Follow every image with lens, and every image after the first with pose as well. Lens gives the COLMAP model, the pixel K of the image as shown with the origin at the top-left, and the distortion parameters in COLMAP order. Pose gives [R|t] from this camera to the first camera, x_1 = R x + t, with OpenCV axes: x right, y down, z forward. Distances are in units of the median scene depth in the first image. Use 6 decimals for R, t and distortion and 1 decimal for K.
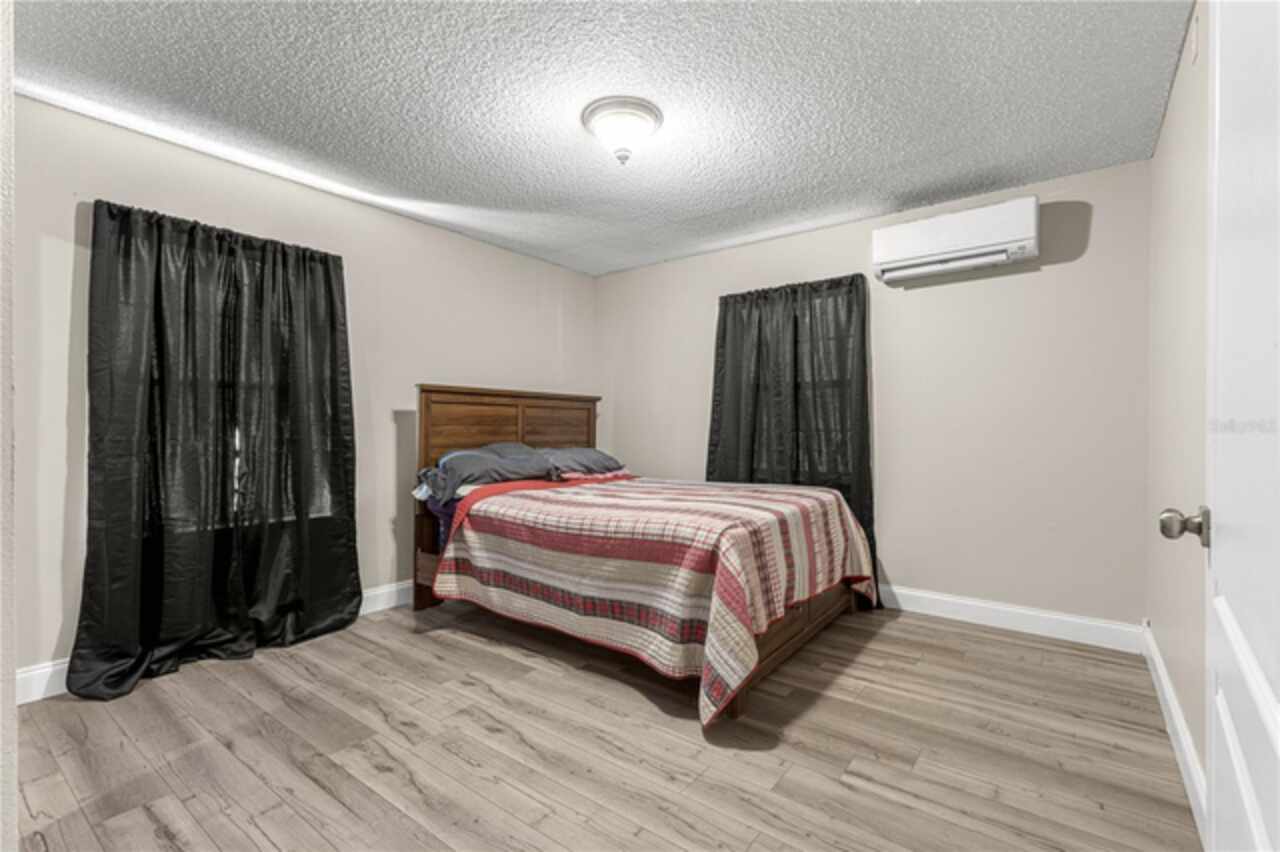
lens RADIAL K [[573.5, 0, 639.7], [0, 573.5, 436.2], [0, 0, 1]] dist [0.026517, 0.000063]
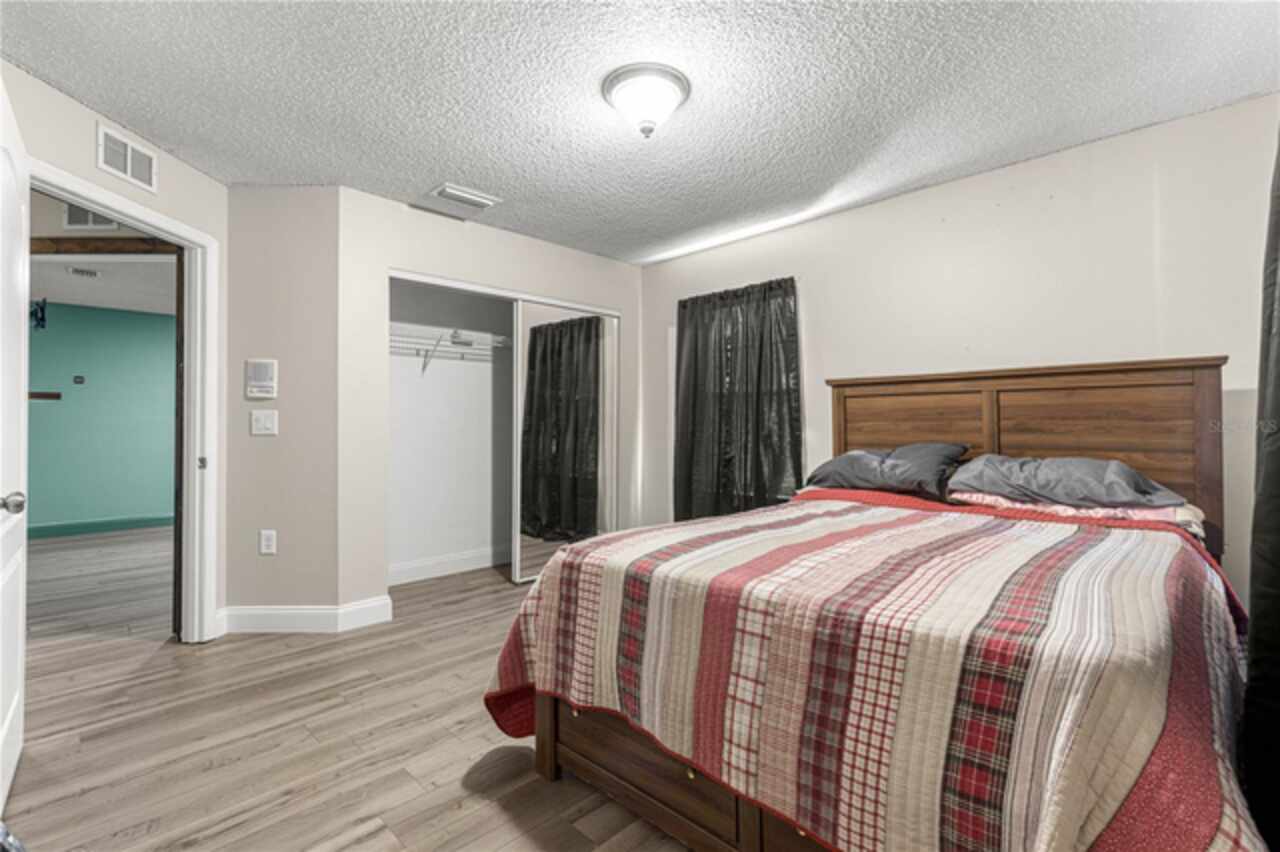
lens RADIAL K [[572.5, 0, 640.0], [0, 572.5, 426.0], [0, 0, 1]] dist [0.000307, -0.000090]
pose [[-0.119798, -0.000208, -0.992798, 0.630704], [-0.006870, 0.999976, 0.000620, -0.010536], [0.992775, 0.006895, -0.119796, 0.805428]]
